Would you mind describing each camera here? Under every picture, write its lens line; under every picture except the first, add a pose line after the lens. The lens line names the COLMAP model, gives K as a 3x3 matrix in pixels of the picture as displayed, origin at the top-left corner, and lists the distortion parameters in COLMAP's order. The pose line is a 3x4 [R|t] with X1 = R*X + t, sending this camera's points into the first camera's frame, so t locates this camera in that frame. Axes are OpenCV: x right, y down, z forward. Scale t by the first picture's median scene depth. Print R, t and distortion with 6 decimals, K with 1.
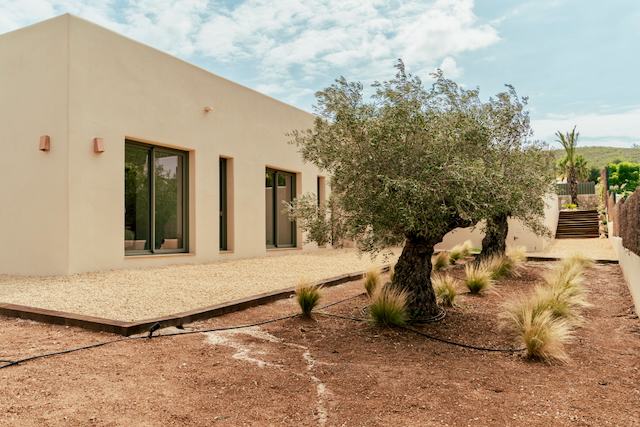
lens RADIAL K [[515.0, 0, 320.0], [0, 515.0, 213.5], [0, 0, 1]] dist [0.002939, 0.004493]
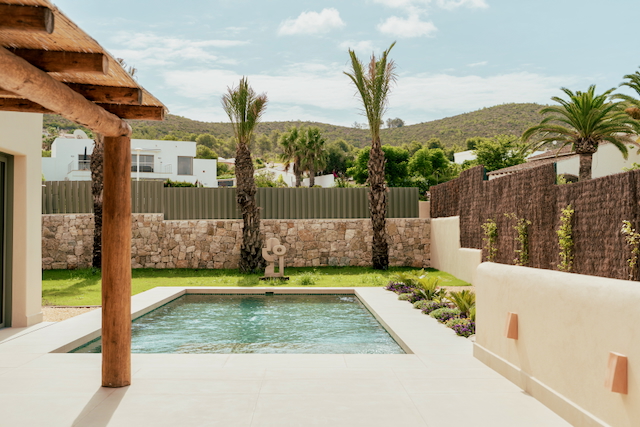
lens RADIAL K [[769.3, 0, 318.7], [0, 769.3, 229.8], [0, 0, 1]] dist [0.008465, 0.025667]
pose [[0.872295, 0.011665, 0.488841, 0.161742], [-0.026908, 0.999346, 0.024169, -0.040233], [-0.488239, -0.034237, 0.872038, 0.495484]]
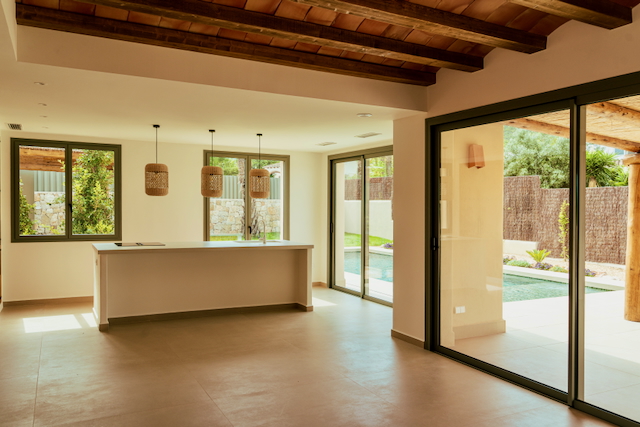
lens RADIAL K [[515.0, 0, 320.0], [0, 515.0, 213.5], [0, 0, 1]] dist [0.002939, 0.004493]
pose [[0.562501, 0.004656, 0.826783, 0.001274], [-0.051367, 0.998249, 0.029326, -0.038005], [-0.825199, -0.058965, 0.561755, 0.646603]]
